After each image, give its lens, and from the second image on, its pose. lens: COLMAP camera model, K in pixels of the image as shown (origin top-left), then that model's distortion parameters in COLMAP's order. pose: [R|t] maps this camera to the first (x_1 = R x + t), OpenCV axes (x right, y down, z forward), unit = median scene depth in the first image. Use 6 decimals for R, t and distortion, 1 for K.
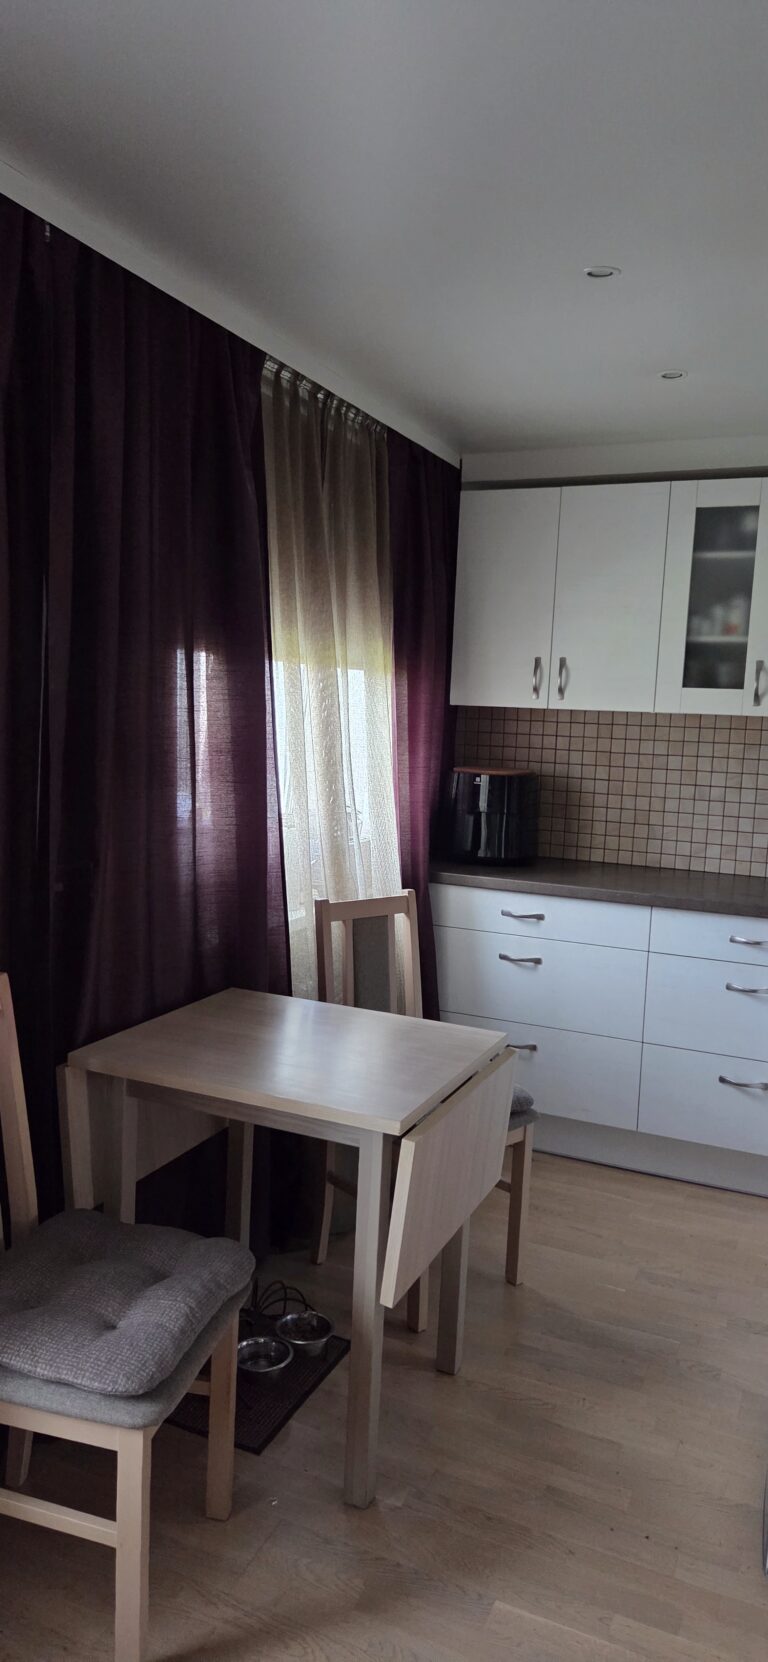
lens RADIAL K [[1102.6, 0, 384.8], [0, 1102.6, 825.9], [0, 0, 1]] dist [0.071139, -0.107367]
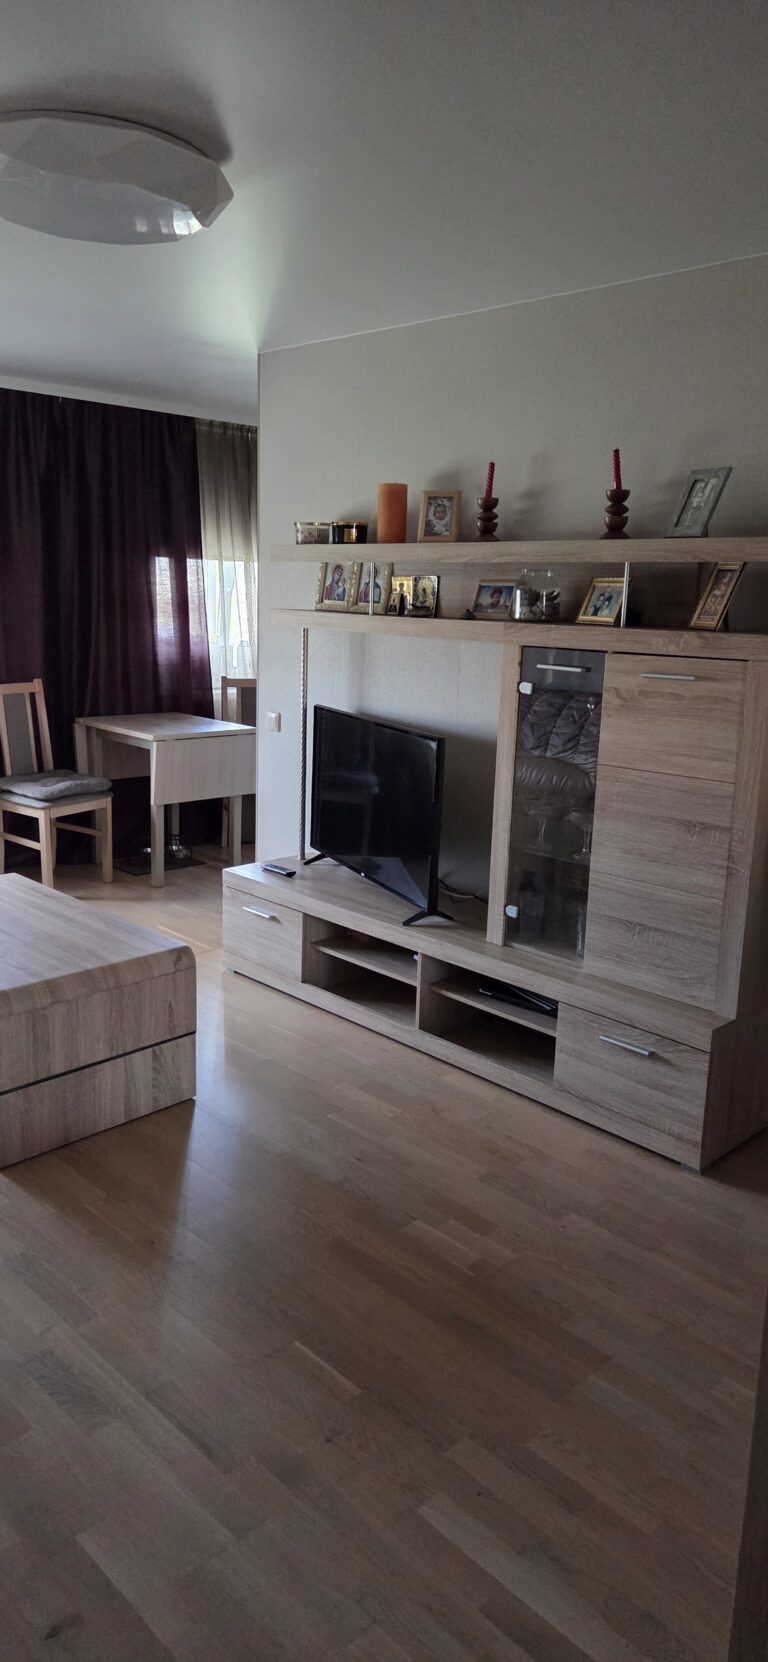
lens RADIAL K [[1103.8, 0, 375.9], [0, 1103.8, 832.6], [0, 0, 1]] dist [0.078139, -0.033376]
pose [[0.930125, 0.069212, -0.360661, 0.910331], [-0.033228, 0.993913, 0.105042, 0.121807], [0.365736, -0.085718, 0.926763, -0.799197]]
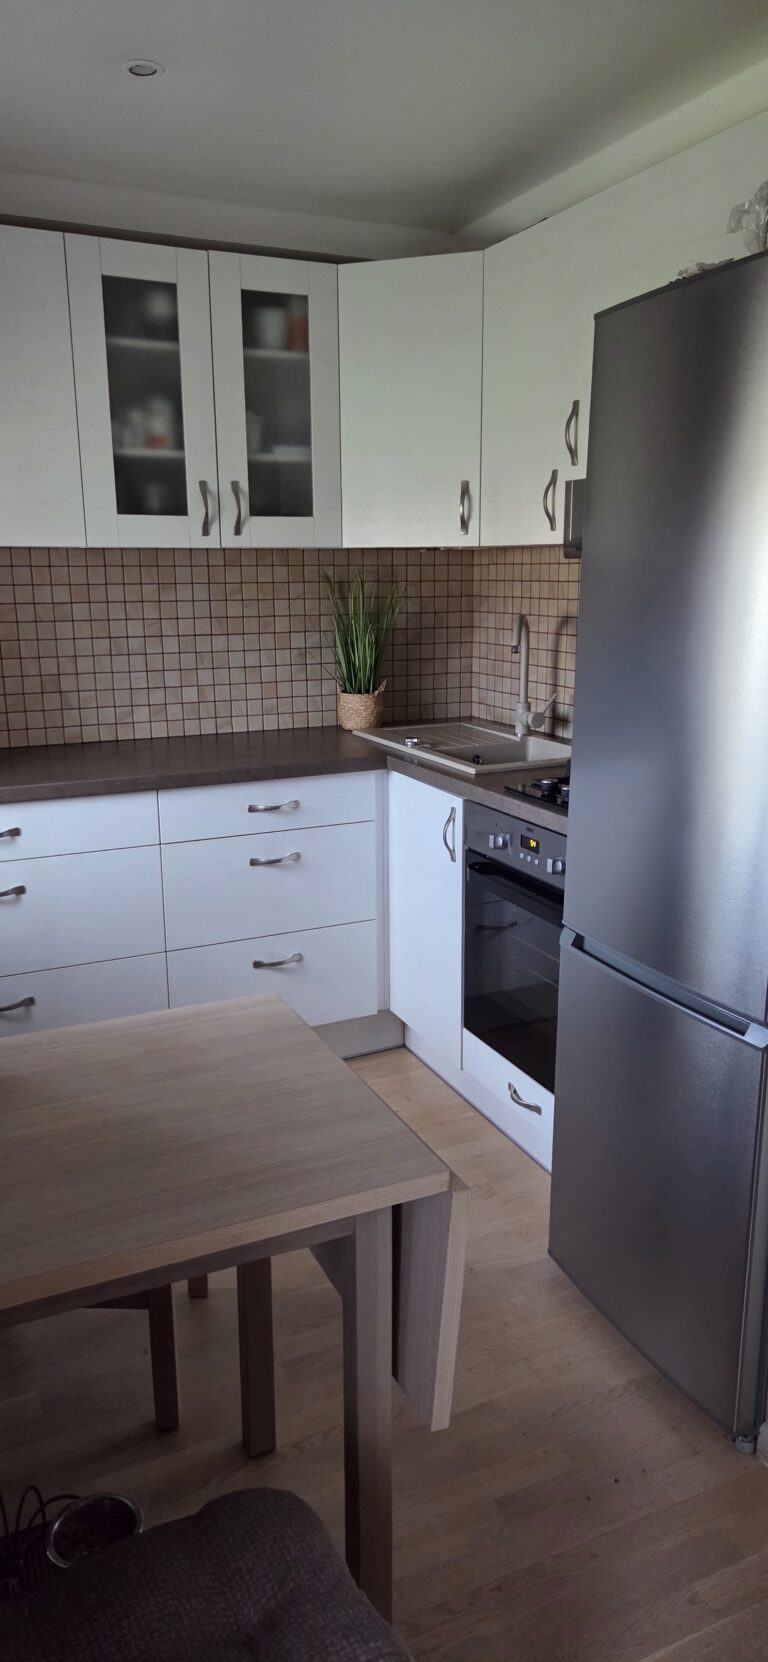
lens RADIAL K [[1102.6, 0, 384.8], [0, 1102.6, 825.9], [0, 0, 1]] dist [0.071139, -0.107367]
pose [[0.659601, -0.210600, 0.721508, -0.227425], [0.112373, 0.976785, 0.182381, -0.029167], [-0.743168, -0.039221, 0.667955, 0.308590]]
